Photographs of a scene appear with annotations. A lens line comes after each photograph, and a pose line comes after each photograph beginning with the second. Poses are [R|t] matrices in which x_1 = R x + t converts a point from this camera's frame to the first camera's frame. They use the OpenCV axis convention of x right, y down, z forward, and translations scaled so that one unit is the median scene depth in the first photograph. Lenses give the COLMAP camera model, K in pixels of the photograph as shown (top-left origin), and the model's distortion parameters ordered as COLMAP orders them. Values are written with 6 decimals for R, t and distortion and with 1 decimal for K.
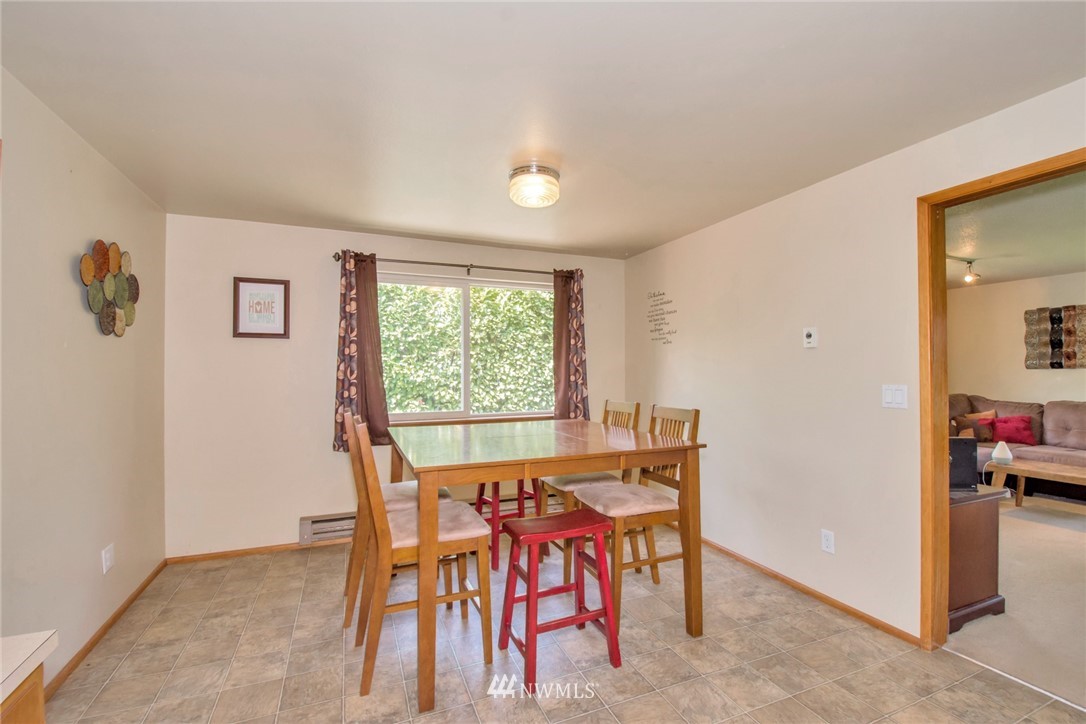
lens RADIAL K [[466.2, 0, 543.0], [0, 466.2, 362.0], [0, 0, 1]] dist [0.030466, -0.028655]
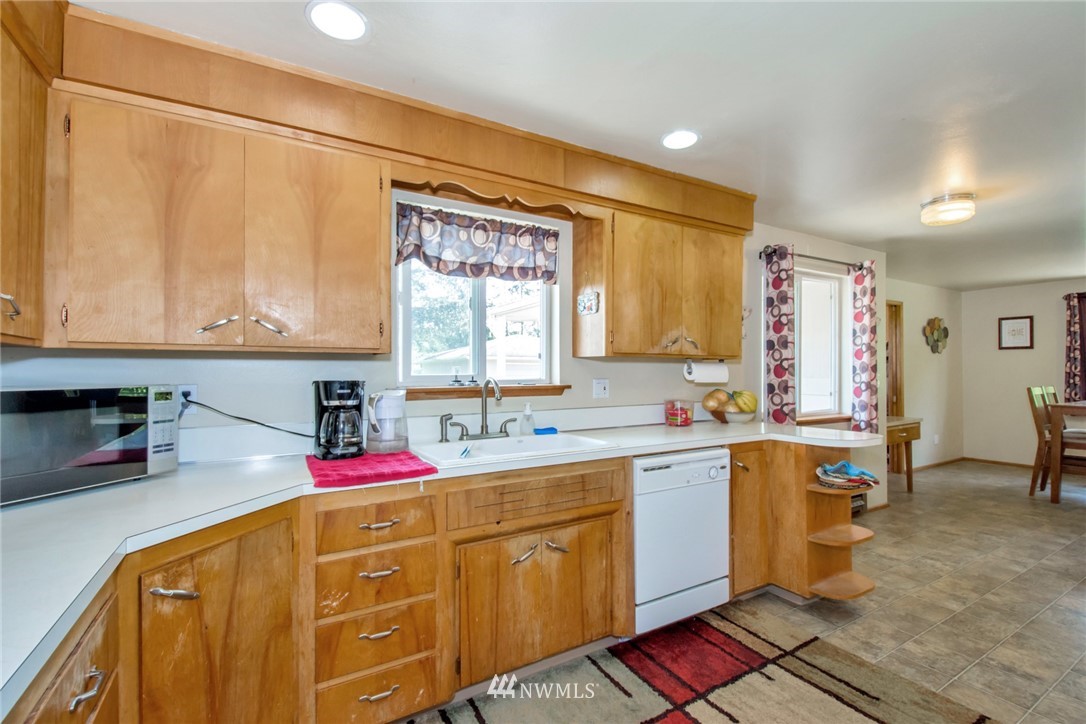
lens RADIAL K [[489.3, 0, 543.0], [0, 489.3, 362.0], [0, 0, 1]] dist [-0.000583, -0.000248]
pose [[0.123978, -0.013432, -0.992194, 1.050518], [0.019277, 0.999752, -0.011126, -0.015506], [0.992098, -0.017747, 0.124206, -1.054054]]
